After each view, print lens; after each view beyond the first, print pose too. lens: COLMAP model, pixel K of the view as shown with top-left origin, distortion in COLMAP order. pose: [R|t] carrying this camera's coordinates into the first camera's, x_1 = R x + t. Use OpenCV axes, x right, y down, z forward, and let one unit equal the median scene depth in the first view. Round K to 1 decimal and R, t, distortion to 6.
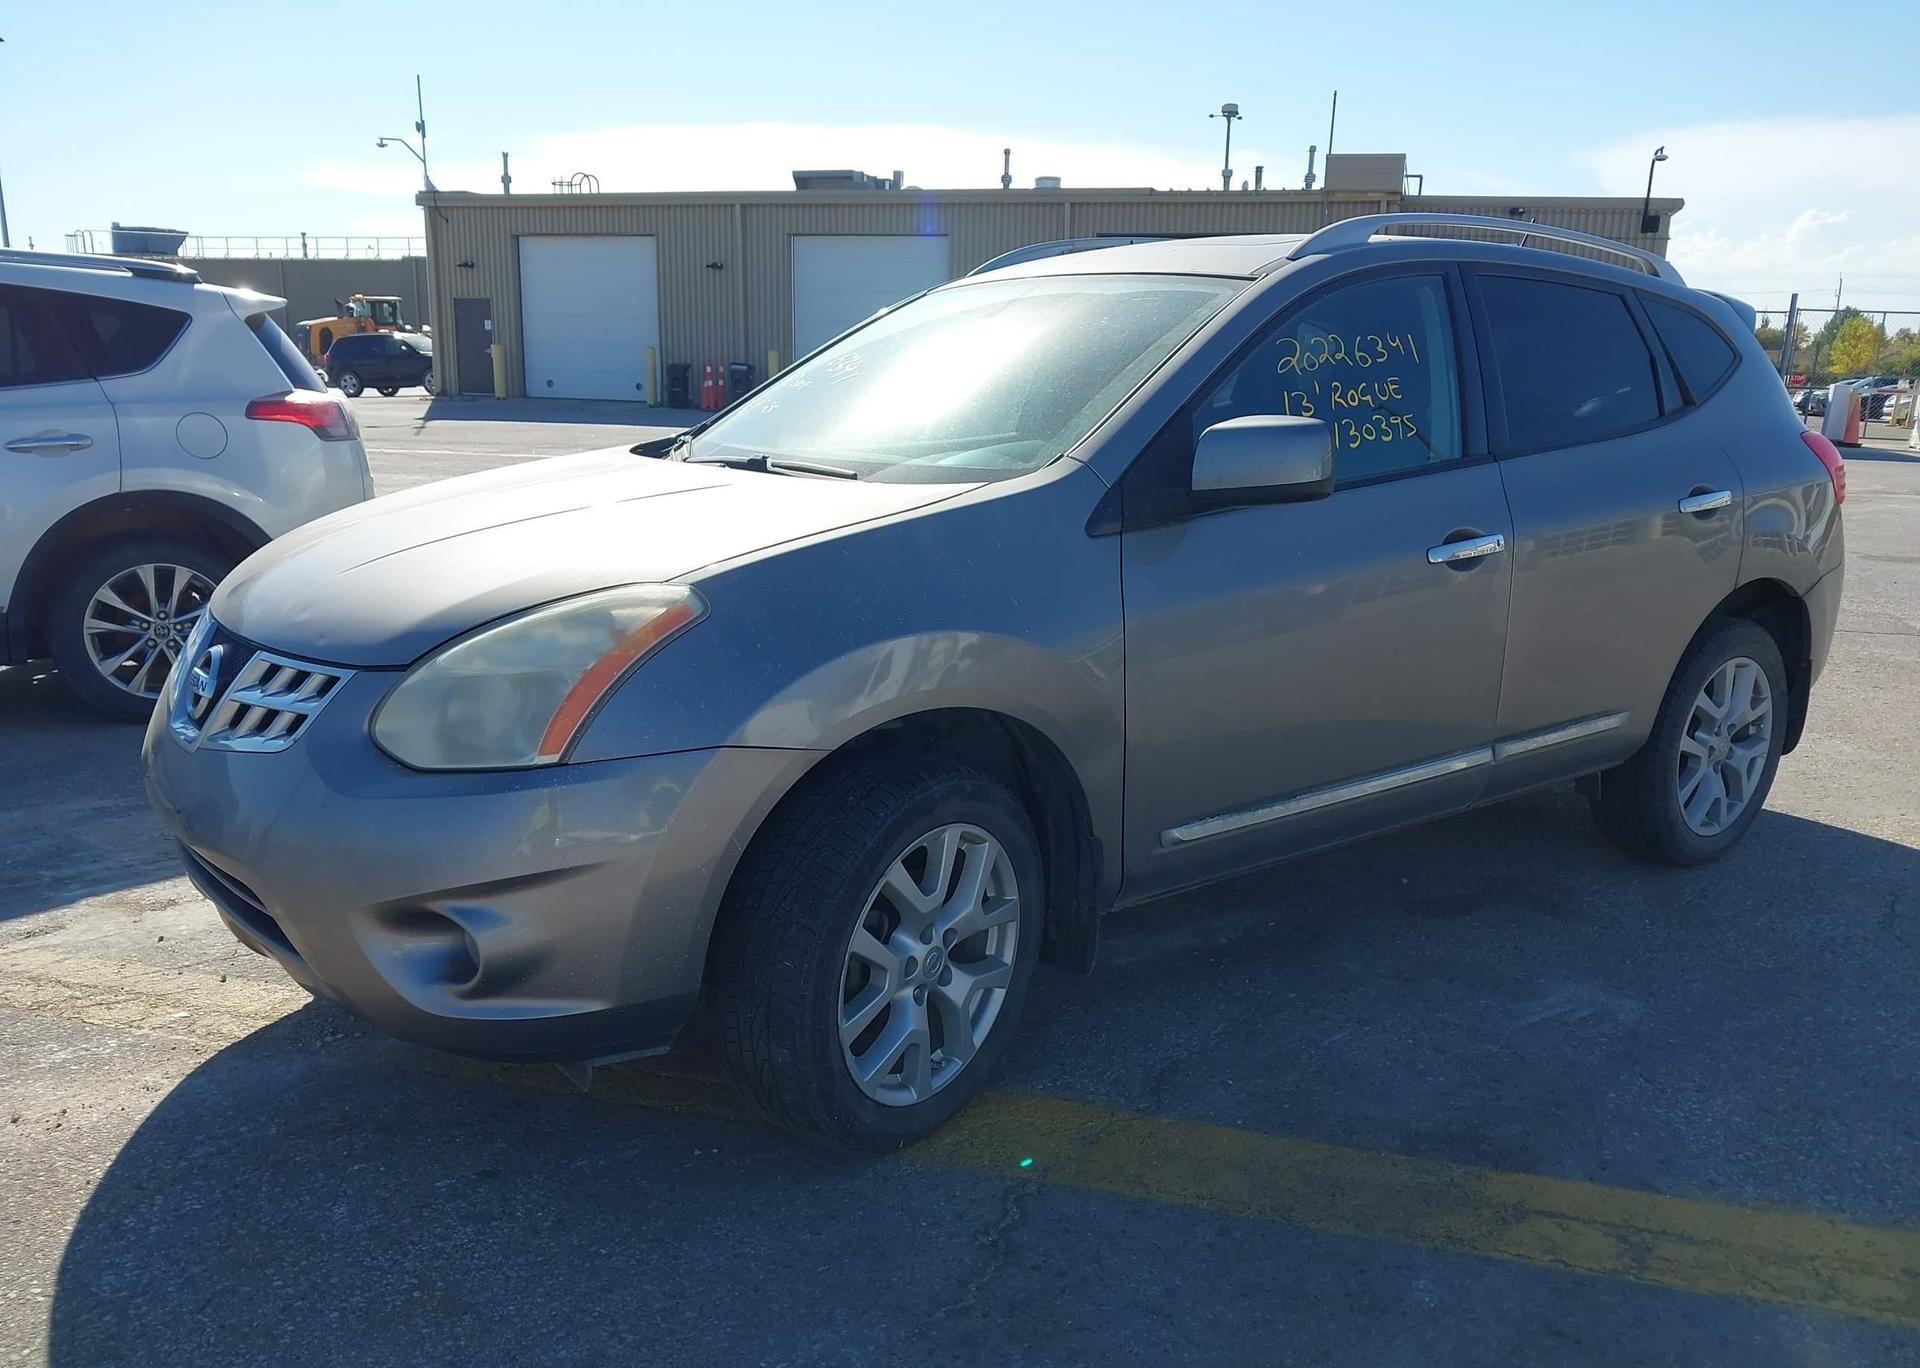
lens RADIAL K [[1541.6, 0, 956.0], [0, 1541.6, 681.9], [0, 0, 1]] dist [0.026270, -0.024866]
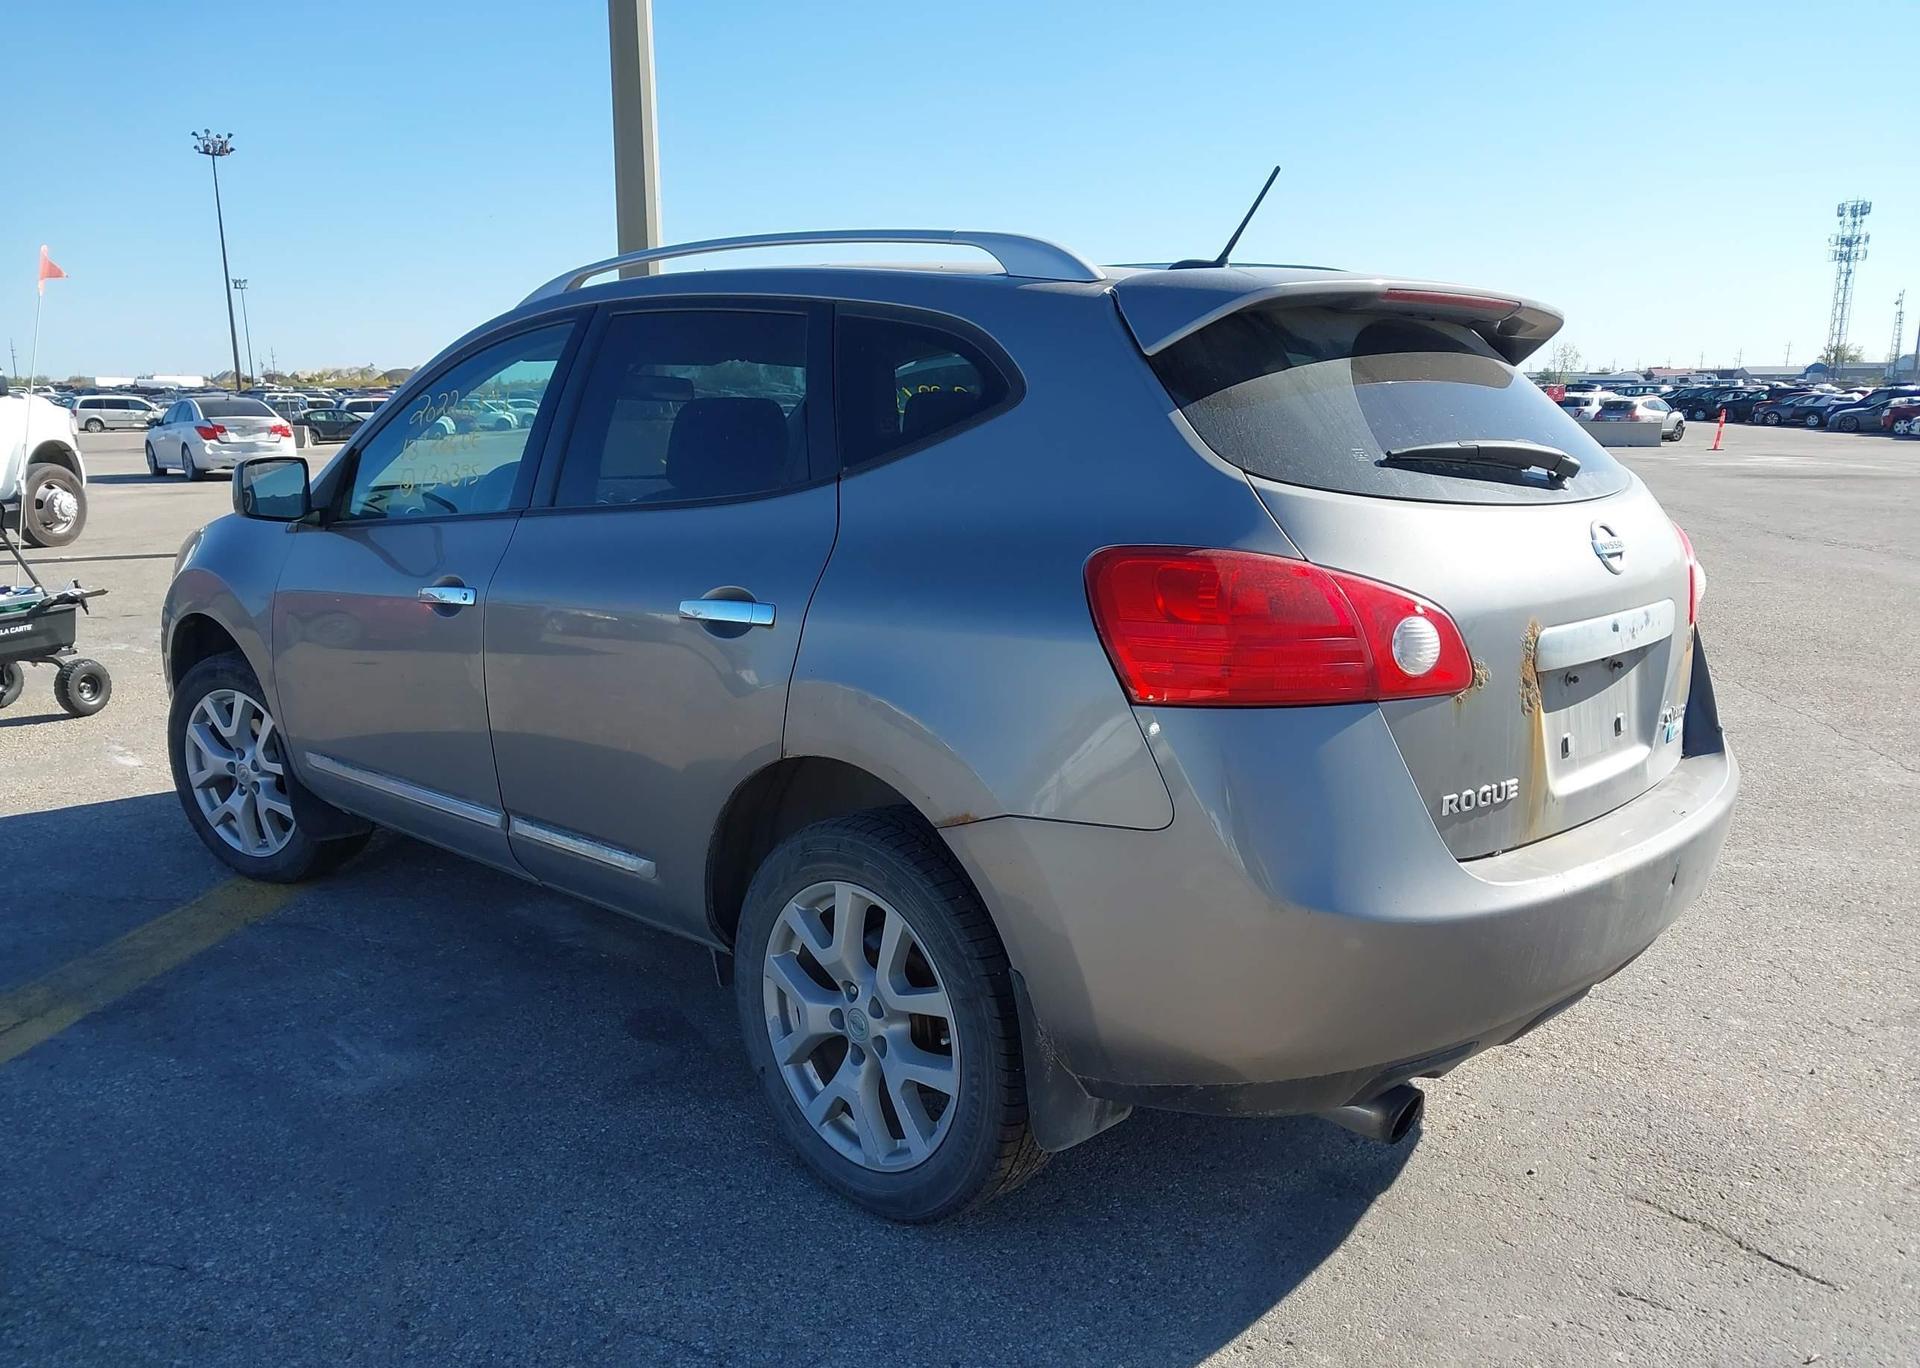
lens RADIAL K [[1541.6, 0, 962.6], [0, 1541.6, 698.6], [0, 0, 1]] dist [0.026270, -0.024866]
pose [[0.146865, 0.175399, -0.973481, 1.386799], [-0.196445, 0.969721, 0.145085, -0.235904], [0.969453, 0.169928, 0.176875, 1.166860]]
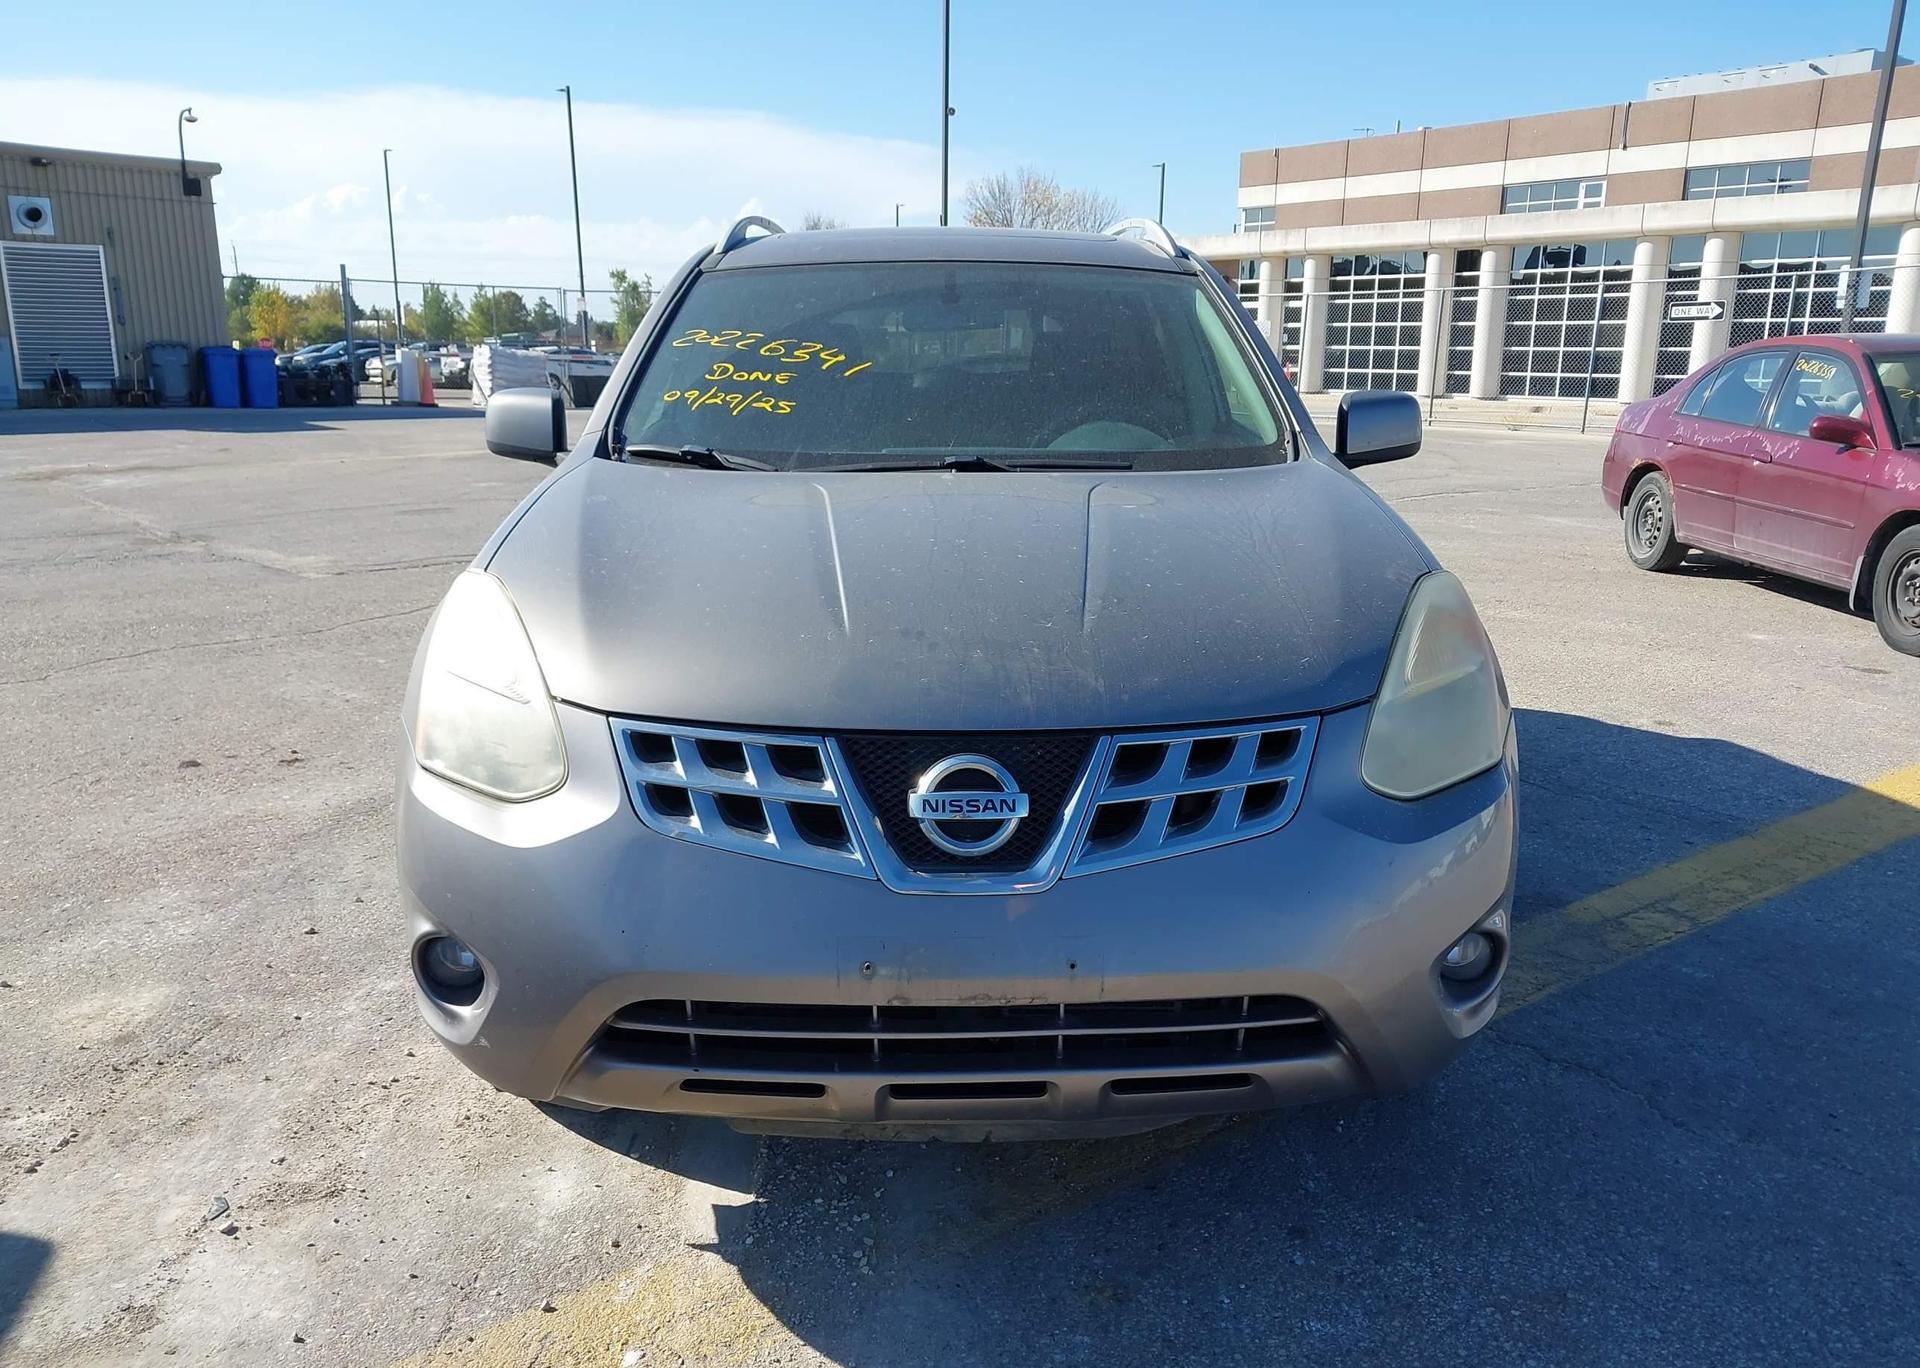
lens RADIAL K [[1541.6, 0, 966.6], [0, 1541.6, 688.1], [0, 0, 1]] dist [0.026270, -0.024866]
pose [[0.582107, -0.192331, 0.790038, -0.859439], [0.172412, 0.978725, 0.111231, -0.112483], [-0.794623, 0.071463, 0.602883, 0.448446]]
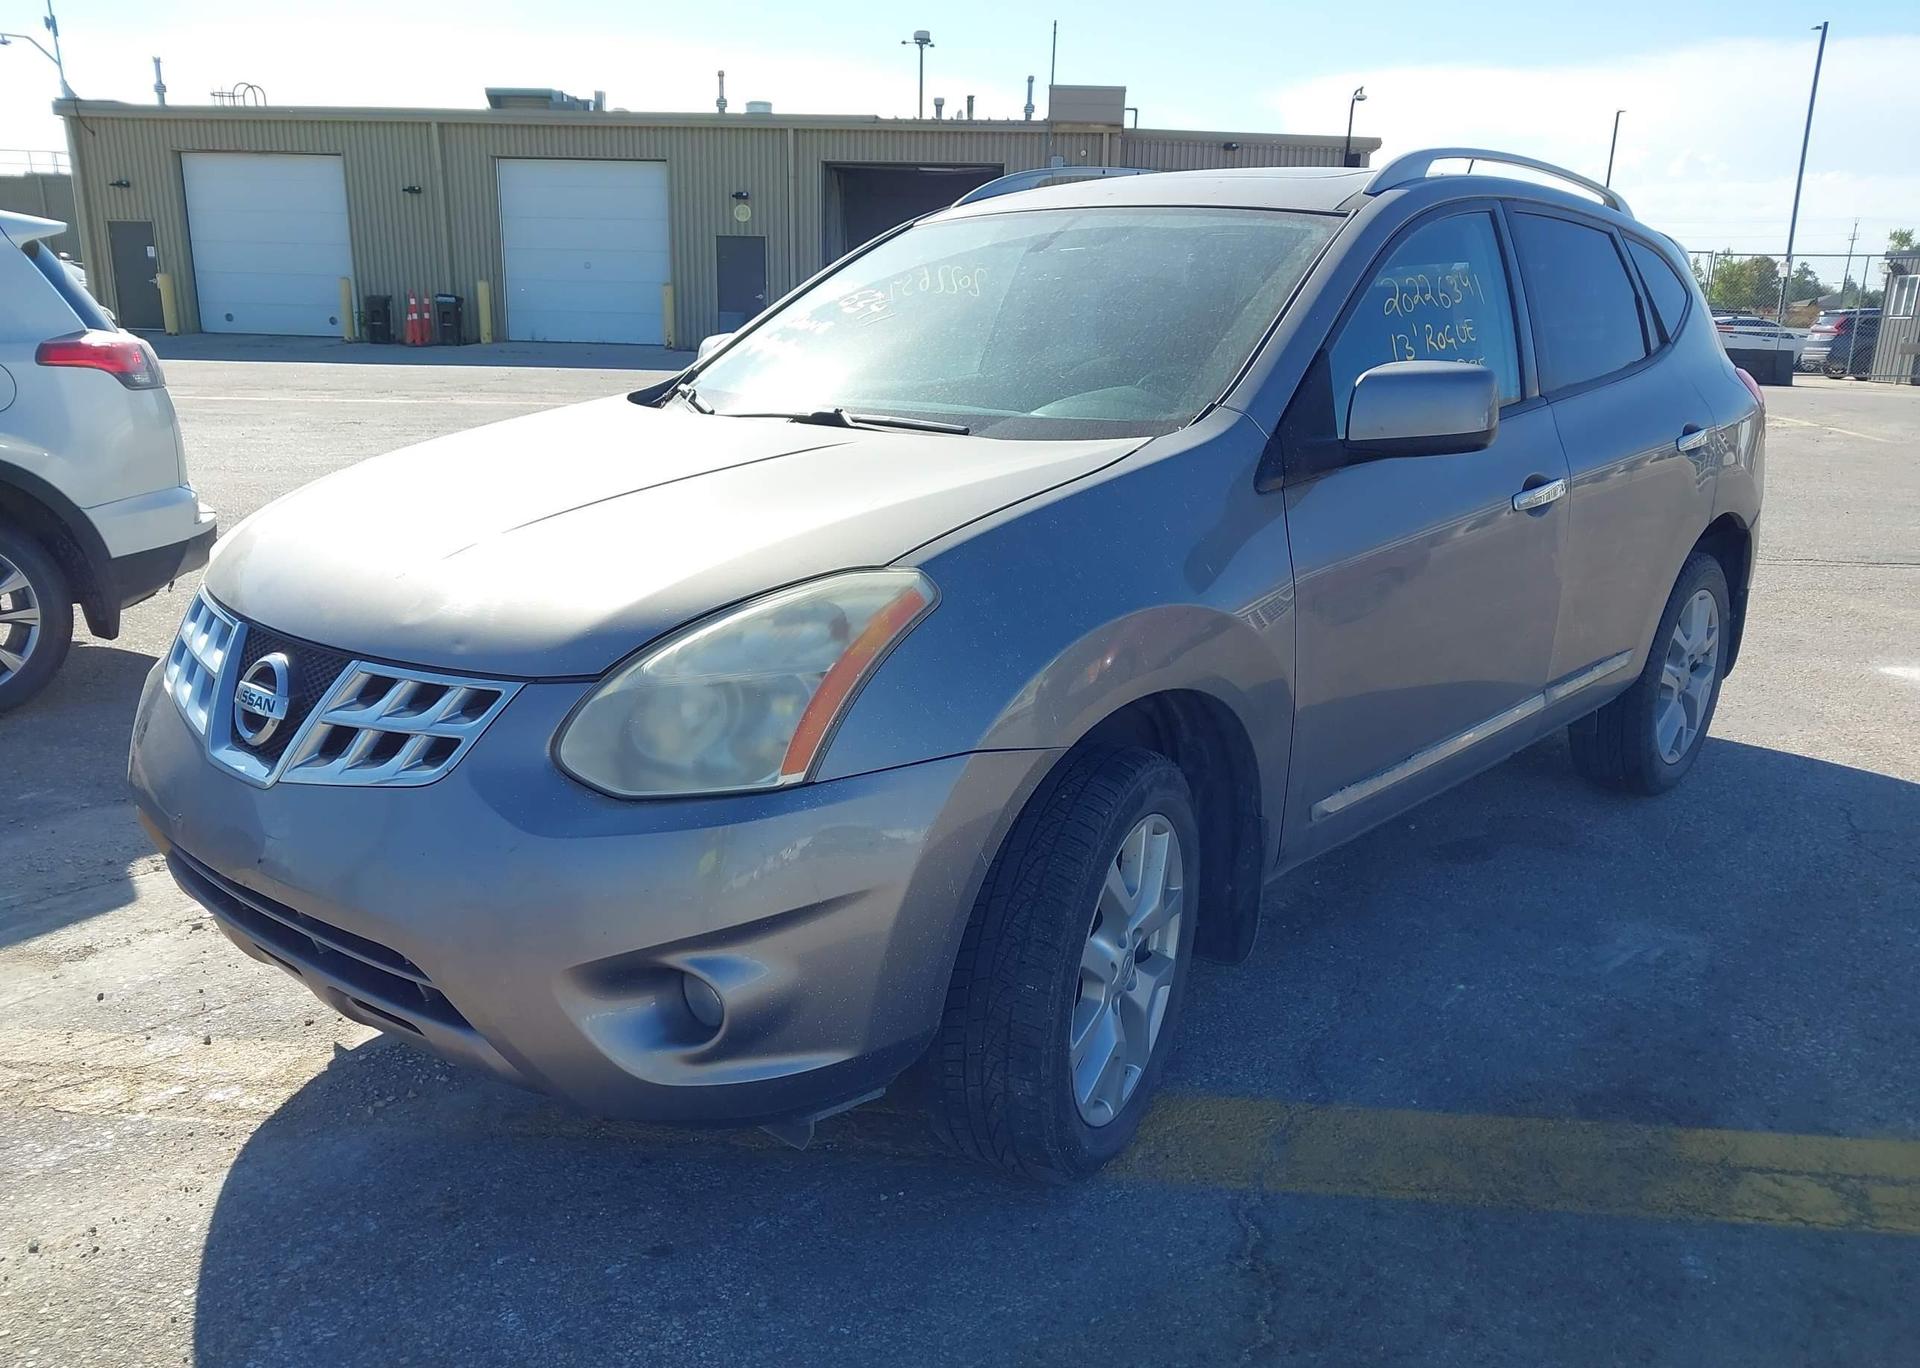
lens RADIAL K [[1541.6, 0, 954.3], [0, 1541.6, 688.9], [0, 0, 1]] dist [0.026270, -0.024866]
pose [[0.980775, -0.047585, 0.189250, -0.227448], [0.038802, 0.998003, 0.049851, -0.026288], [-0.191244, -0.041550, 0.980663, 0.102673]]
